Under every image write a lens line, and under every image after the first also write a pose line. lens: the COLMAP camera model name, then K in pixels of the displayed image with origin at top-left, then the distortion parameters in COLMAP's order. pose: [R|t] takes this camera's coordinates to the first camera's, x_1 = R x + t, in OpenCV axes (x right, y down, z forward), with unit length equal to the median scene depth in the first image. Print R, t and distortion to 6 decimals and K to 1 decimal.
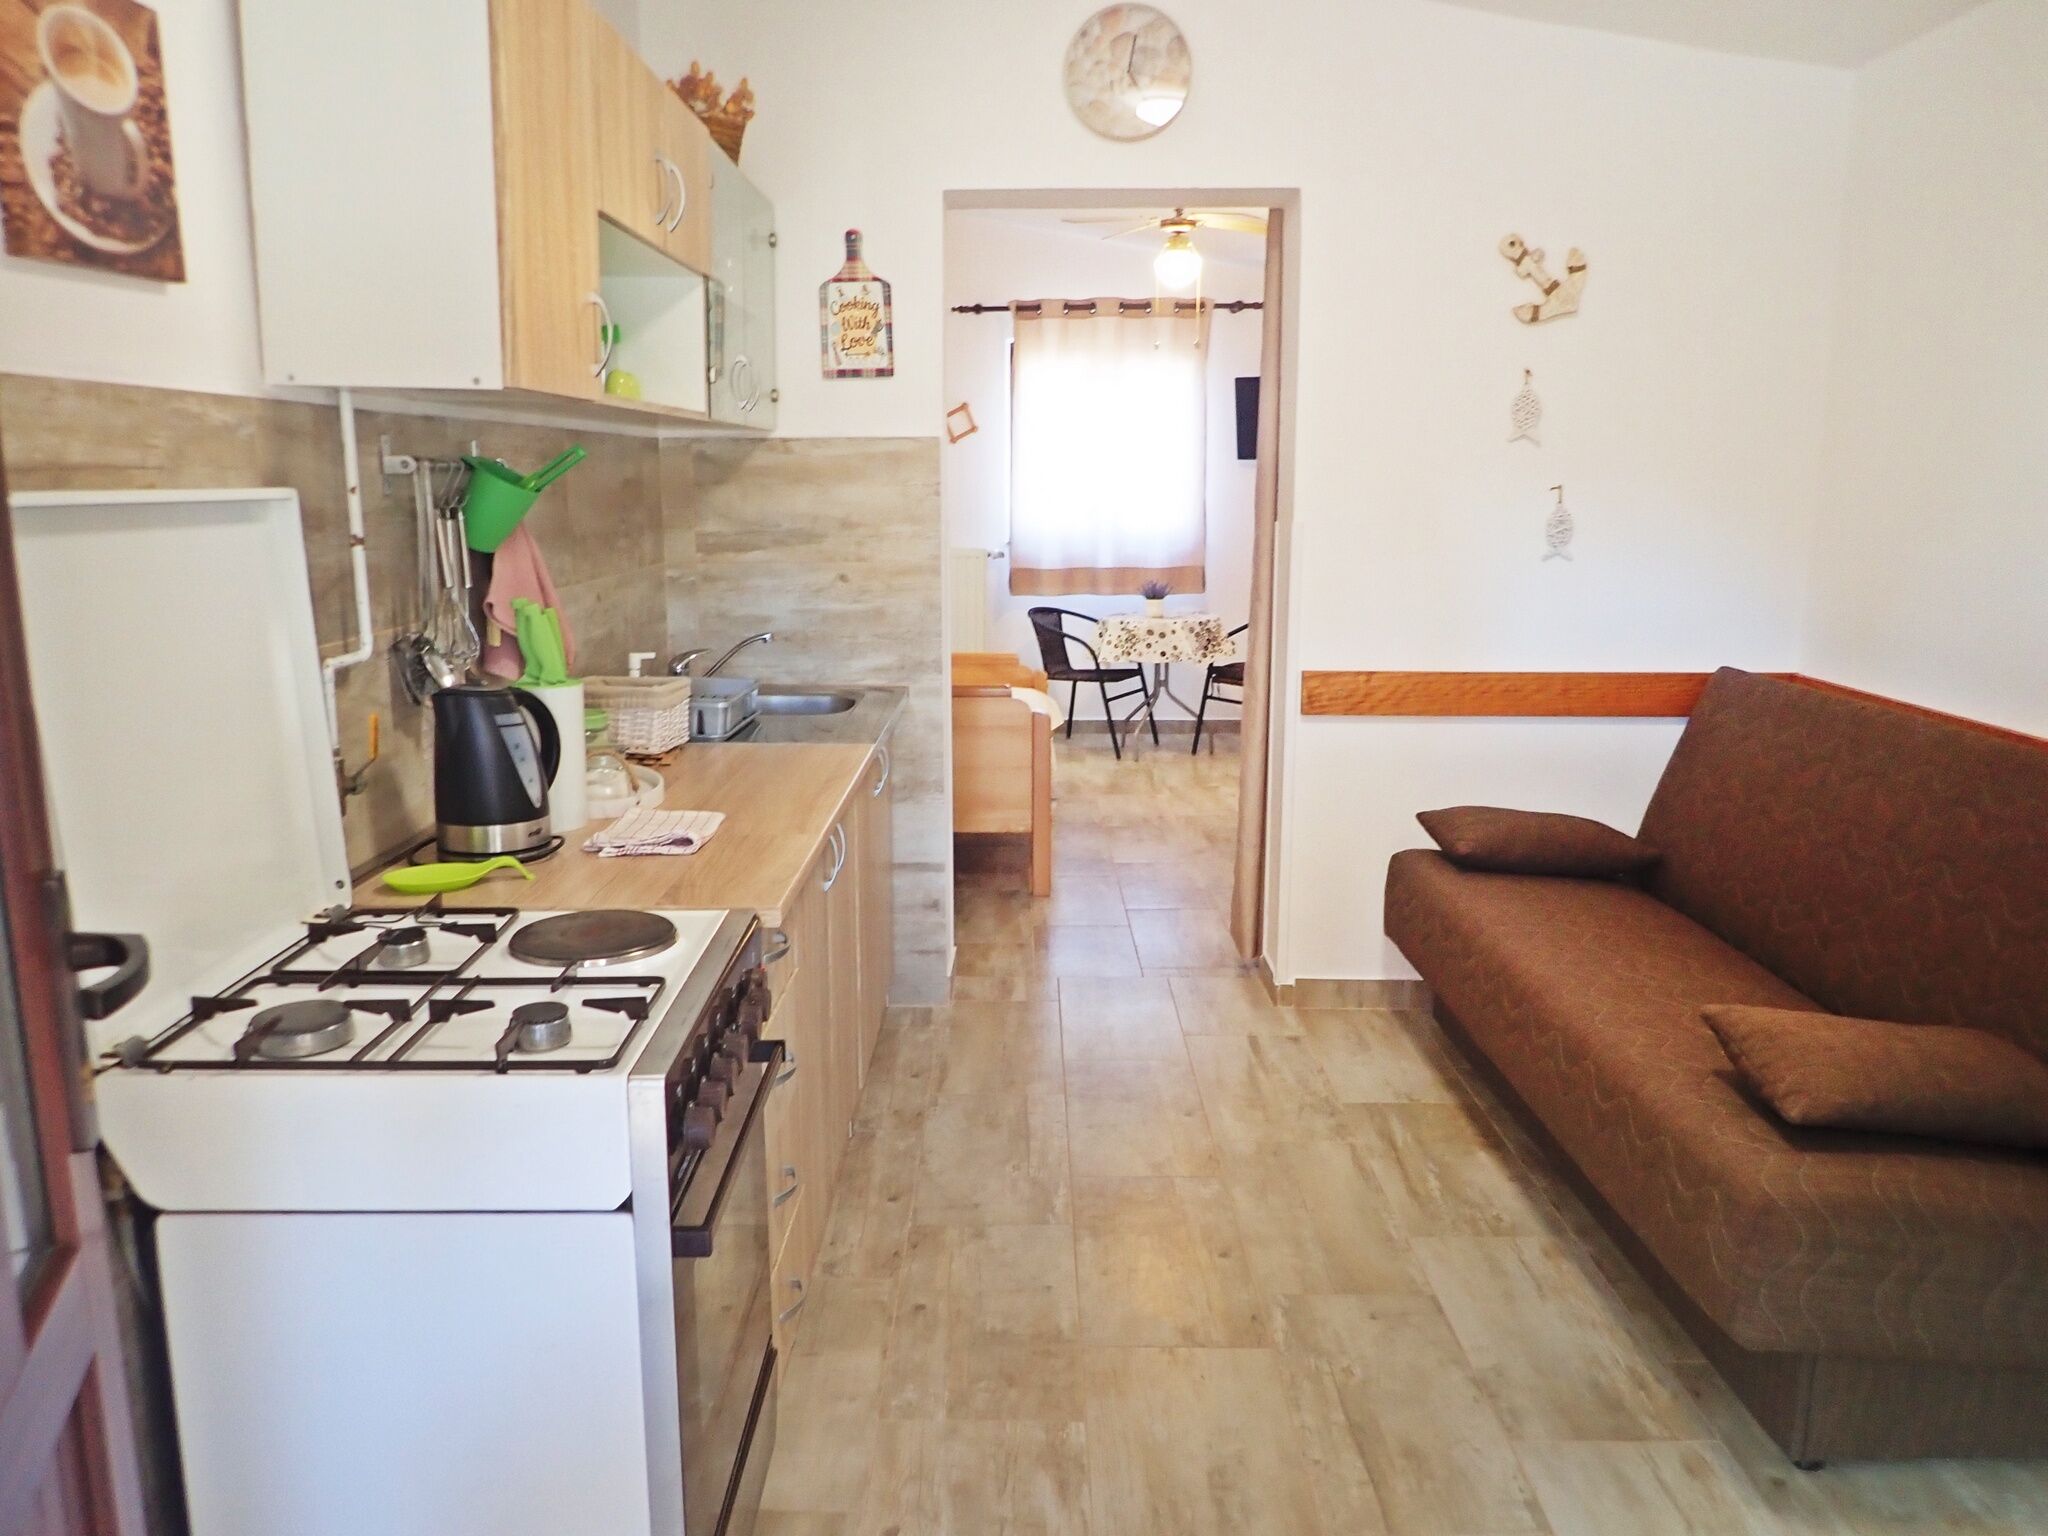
lens RADIAL K [[1525.4, 0, 1024.0], [0, 1525.4, 768.0], [0, 0, 1]] dist [-0.002166, -0.008849]
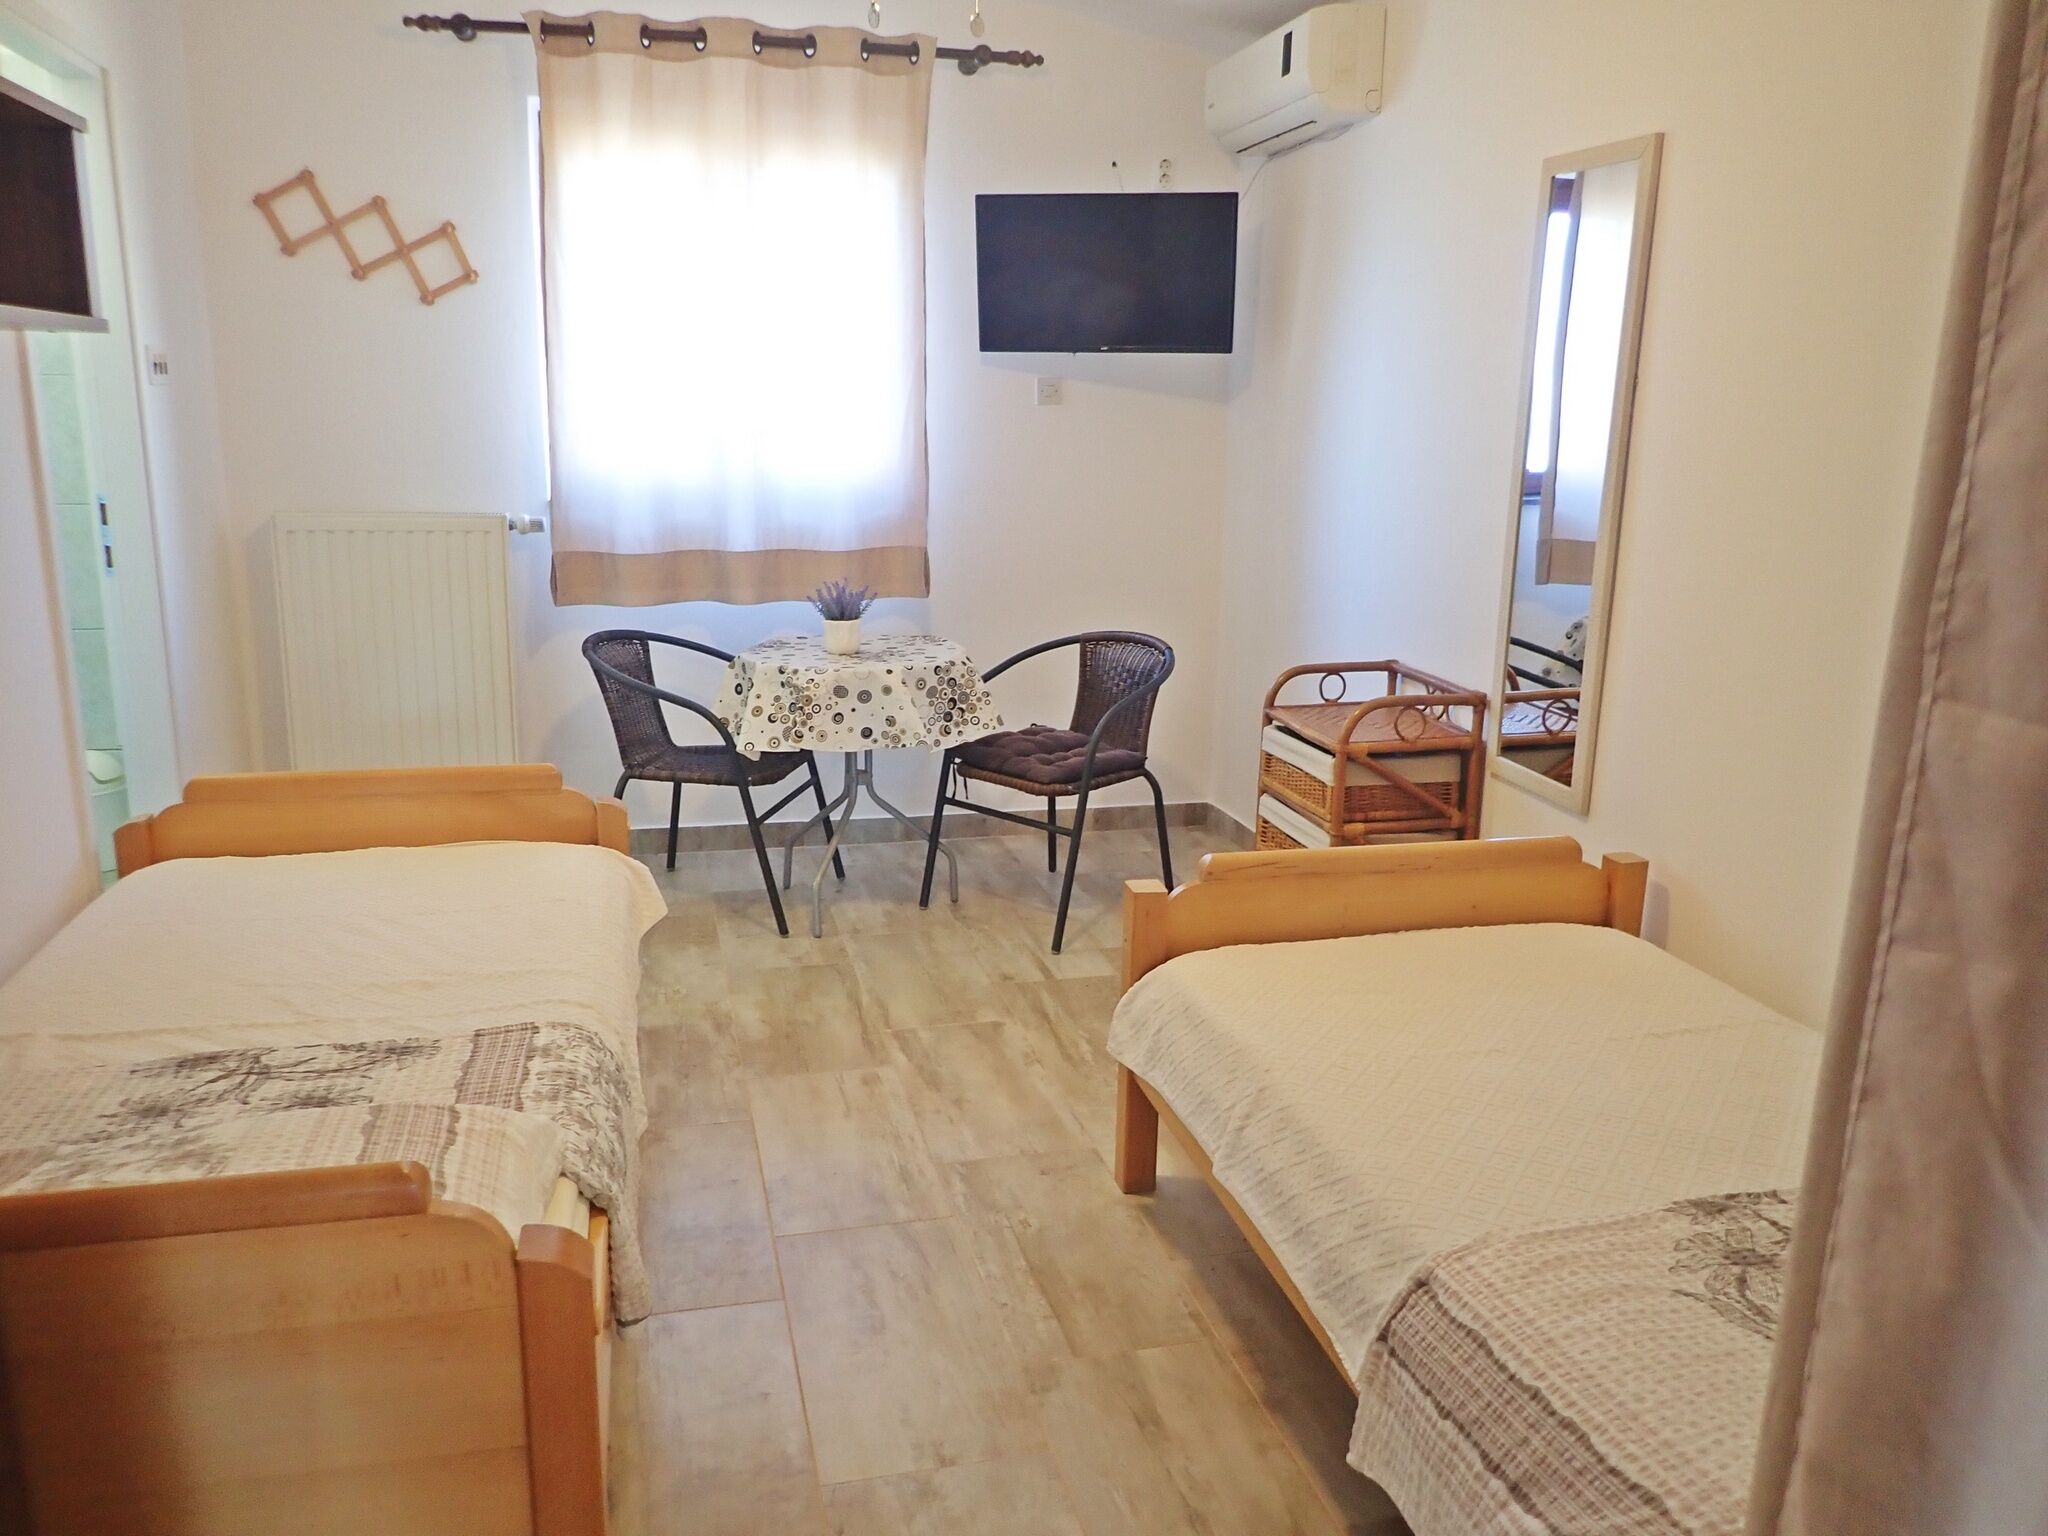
lens RADIAL K [[1580.0, 0, 1024.0], [0, 1580.0, 768.0], [0, 0, 1]] dist [-0.001592, -0.006856]
pose [[0.971664, -0.036544, 0.233524, 0.042655], [0.026149, 0.998531, 0.047459, -0.190721], [-0.234916, -0.040008, 0.971192, 1.057037]]
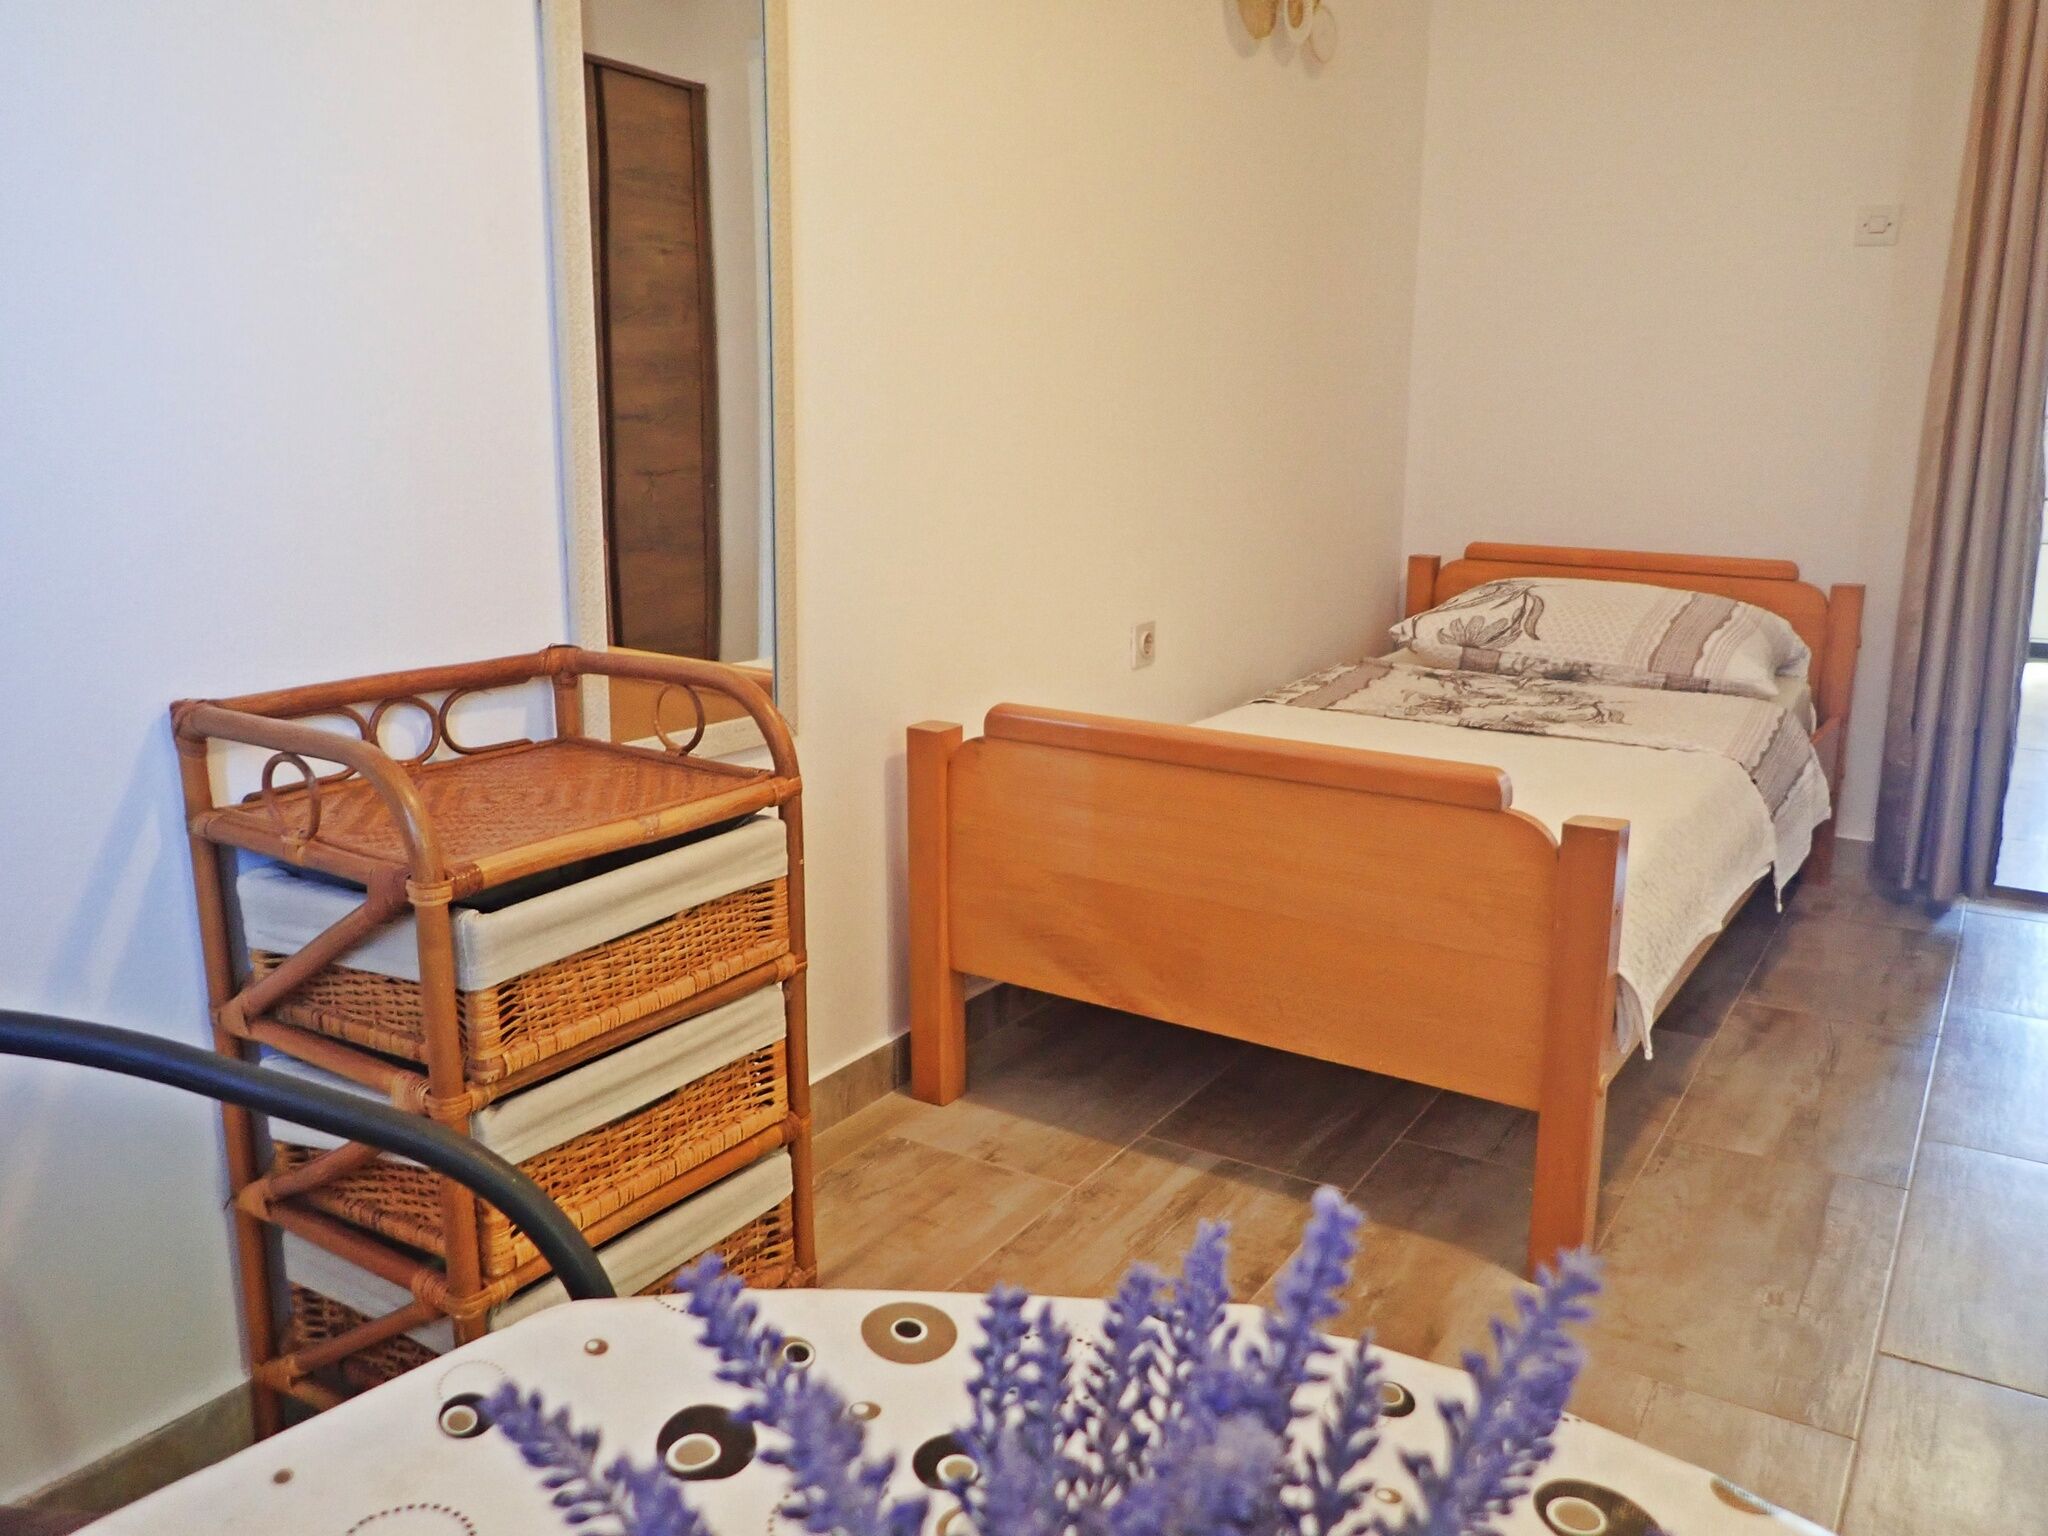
lens RADIAL K [[1580.0, 0, 1024.0], [0, 1580.0, 768.0], [0, 0, 1]] dist [-0.001592, -0.006856]
pose [[-0.837295, -0.122683, 0.532809, 0.166788], [0.095645, 0.926608, 0.363661, -0.311029], [-0.538320, 0.355453, -0.764110, 2.271729]]
